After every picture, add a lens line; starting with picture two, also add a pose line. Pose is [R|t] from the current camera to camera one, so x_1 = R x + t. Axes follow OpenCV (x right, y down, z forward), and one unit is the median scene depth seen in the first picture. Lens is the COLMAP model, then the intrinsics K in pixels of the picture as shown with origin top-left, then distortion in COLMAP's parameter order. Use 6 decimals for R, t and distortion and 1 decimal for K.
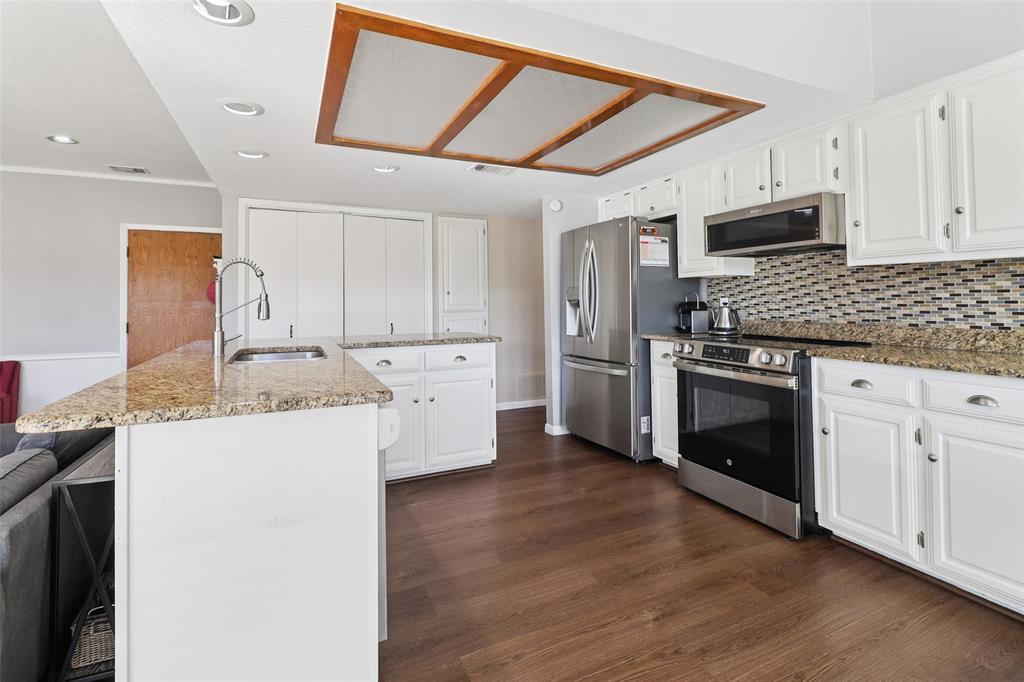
lens RADIAL K [[475.8, 0, 513.1], [0, 475.8, 307.0], [0, 0, 1]] dist [0.021577, -0.020882]
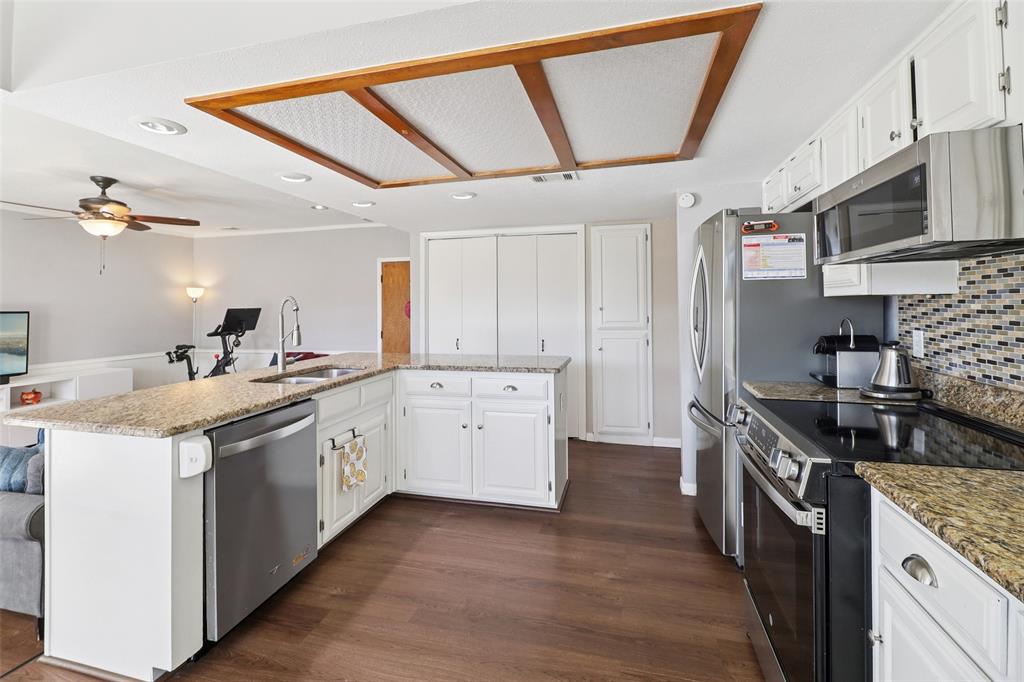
lens RADIAL K [[475.8, 0, 513.1], [0, 475.8, 307.0], [0, 0, 1]] dist [0.021577, -0.020882]
pose [[0.759396, 0.003229, -0.650621, 0.476577], [-0.000303, 0.999989, 0.004609, -0.053065], [0.650629, -0.003303, 0.759389, 0.276136]]
